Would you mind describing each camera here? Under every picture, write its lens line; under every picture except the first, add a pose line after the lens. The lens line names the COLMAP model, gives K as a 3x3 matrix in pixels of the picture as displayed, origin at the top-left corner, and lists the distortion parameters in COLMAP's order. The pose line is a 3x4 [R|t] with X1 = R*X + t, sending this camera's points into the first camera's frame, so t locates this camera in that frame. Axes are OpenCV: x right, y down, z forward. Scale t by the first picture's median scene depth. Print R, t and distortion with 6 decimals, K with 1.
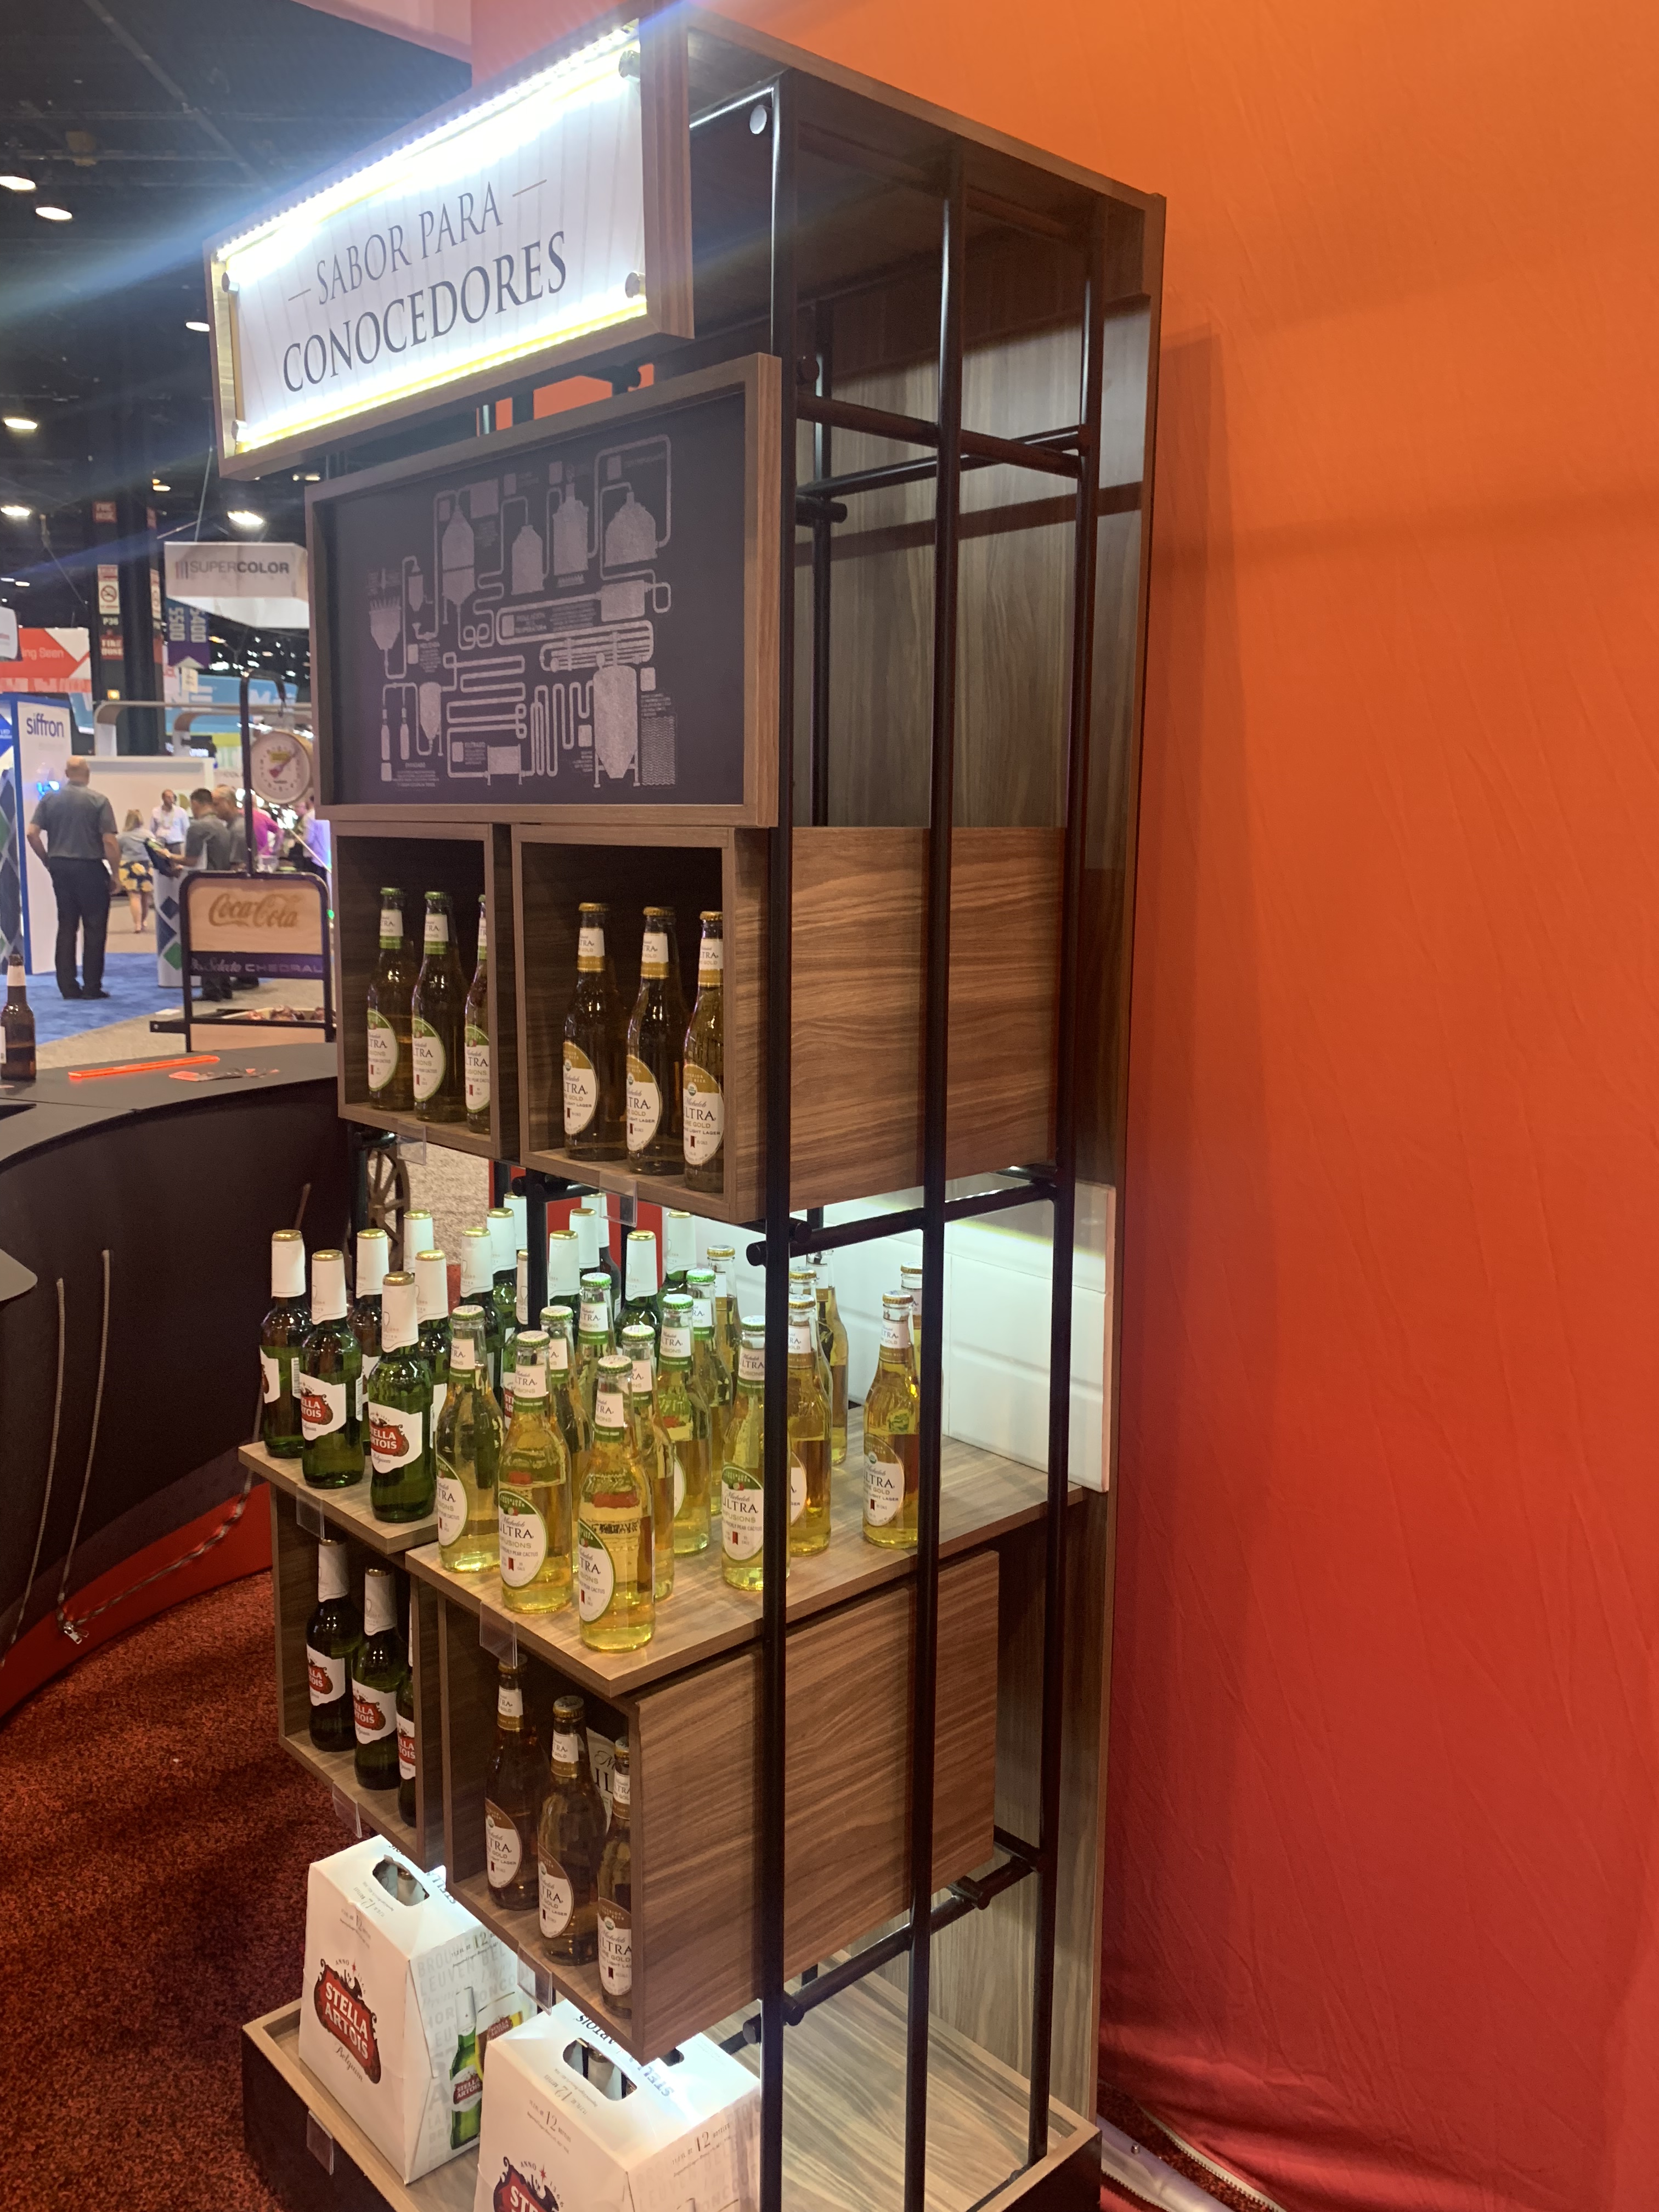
lens RADIAL K [[1699.8, 0, 829.1], [0, 1699.8, 1101.2], [0, 0, 1]] dist [0.007171, 0.000725]
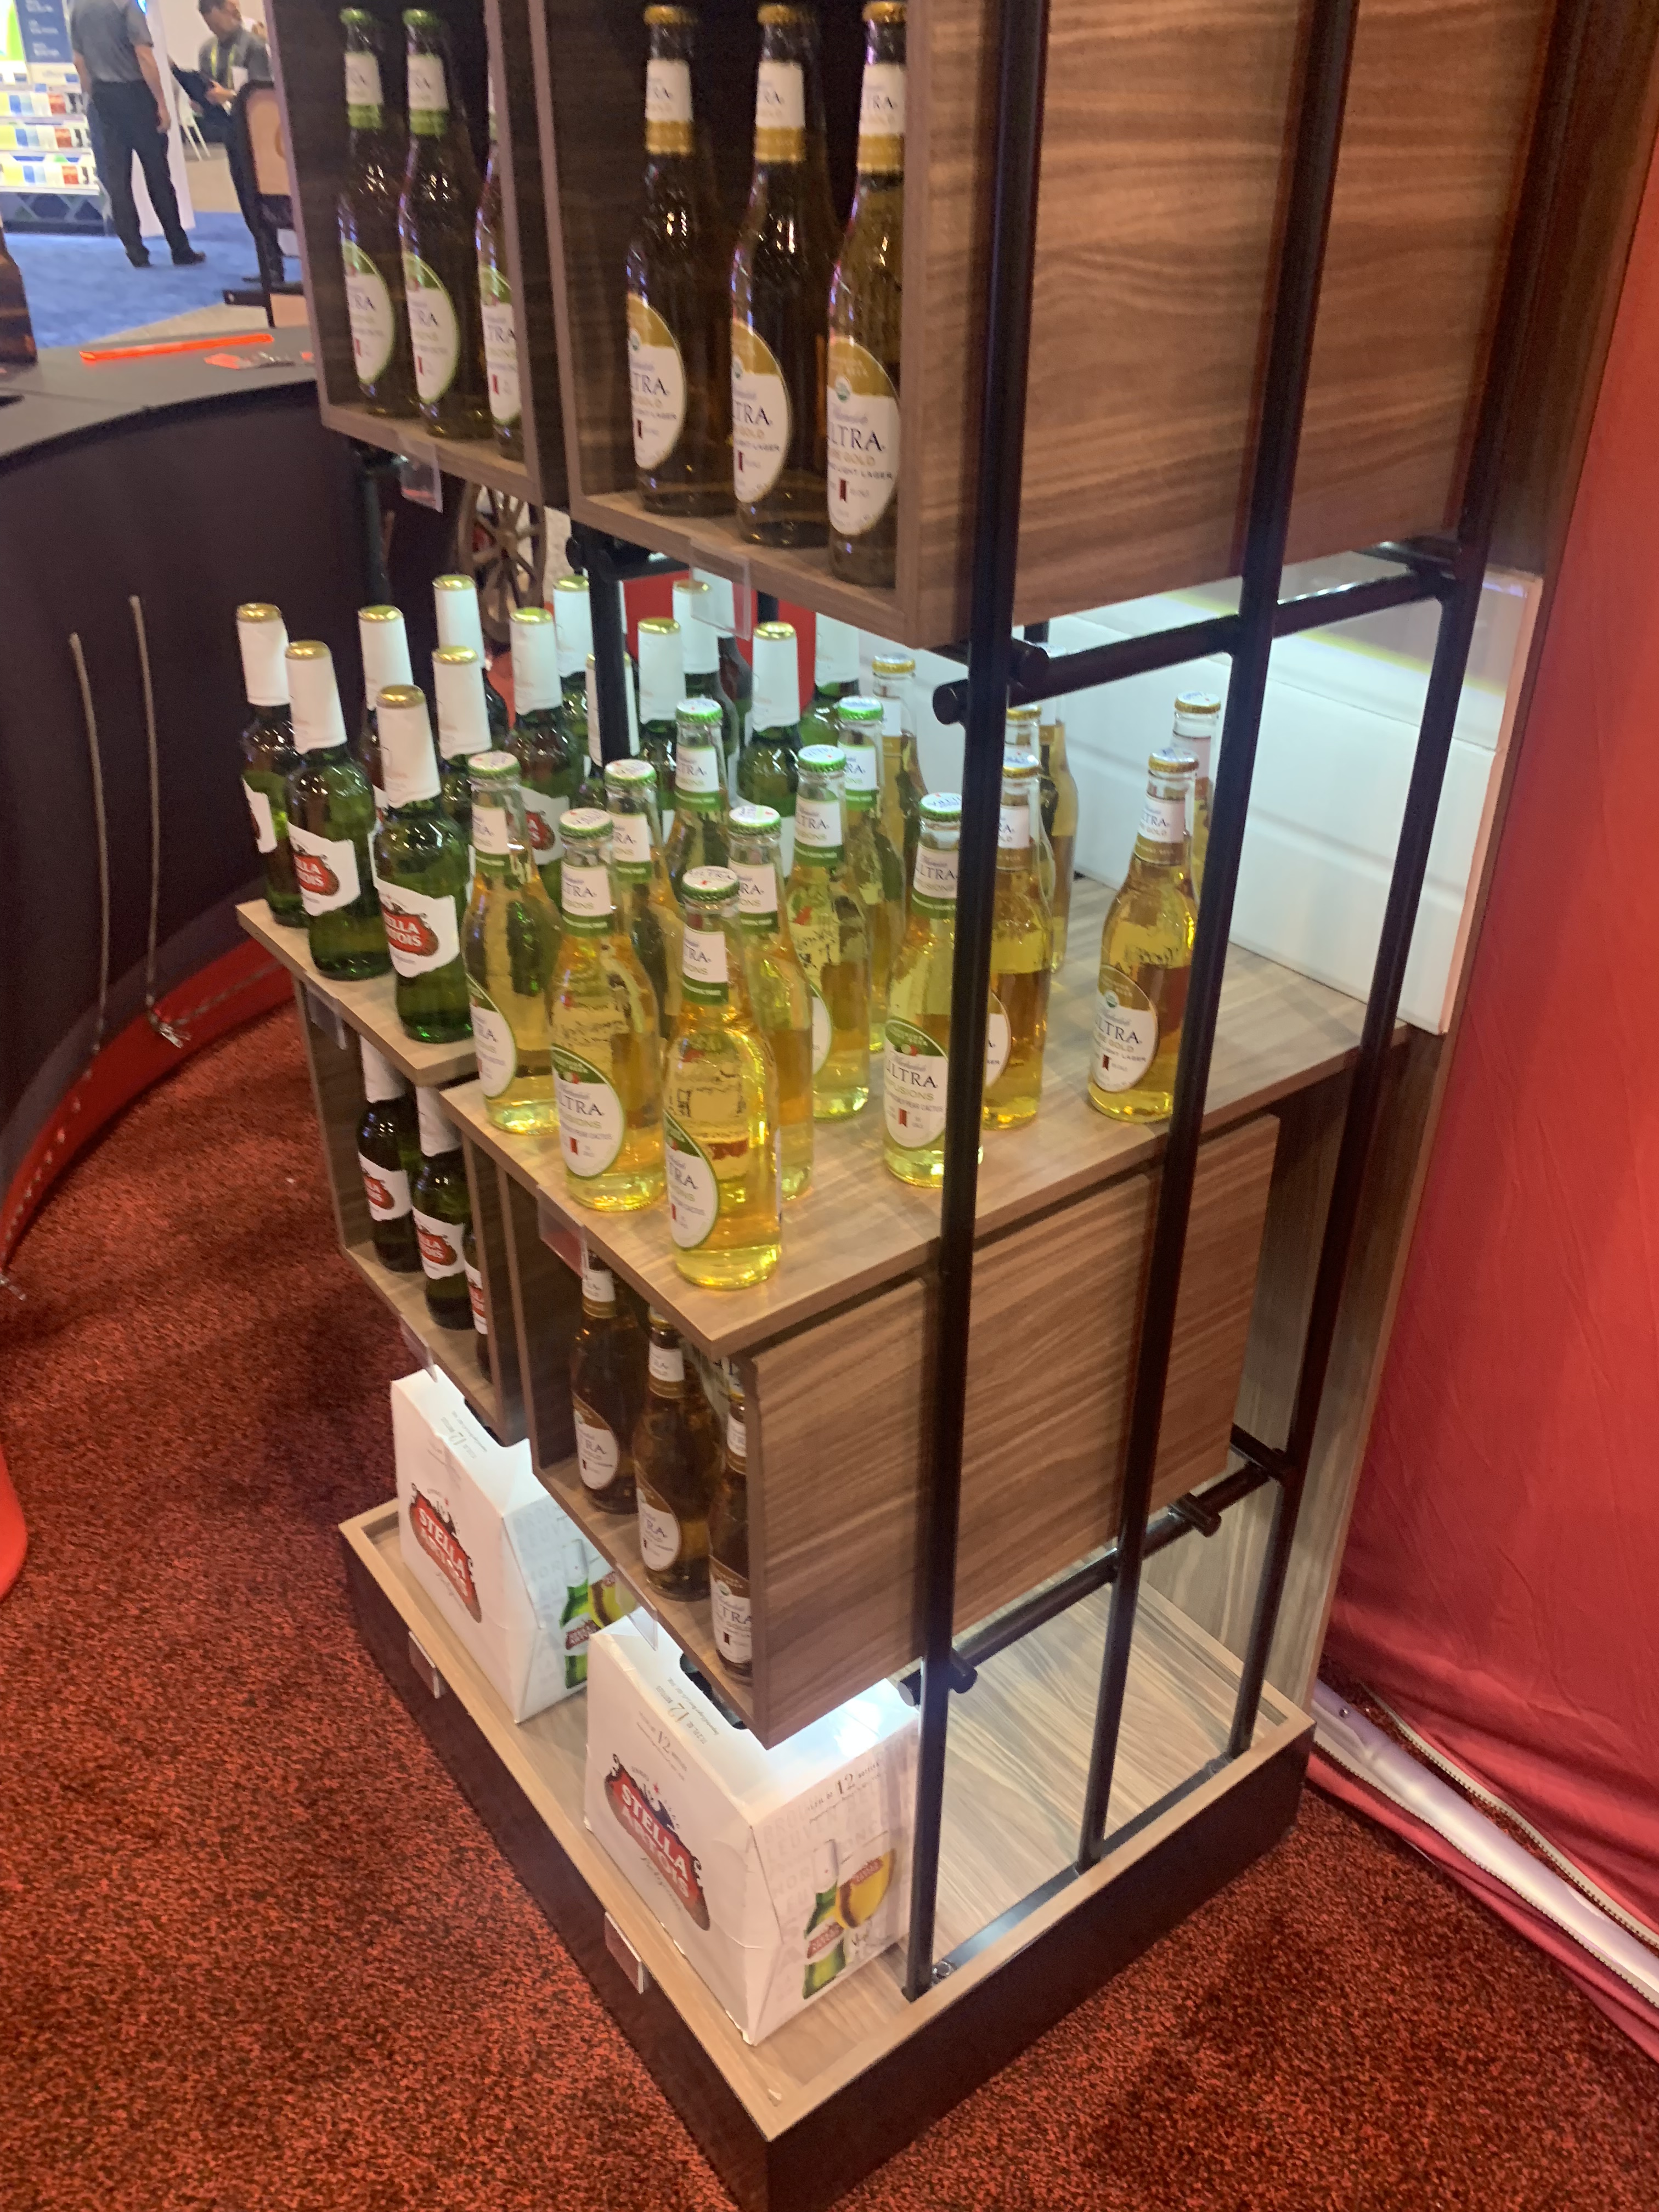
lens RADIAL K [[1699.8, 0, 869.3], [0, 1699.8, 1102.5], [0, 0, 1]] dist [0.007171, 0.000725]
pose [[0.996020, 0.049672, -0.074007, -0.017559], [-0.018083, 0.925660, 0.377924, -0.001369], [0.087278, -0.375081, 0.922874, 0.348001]]
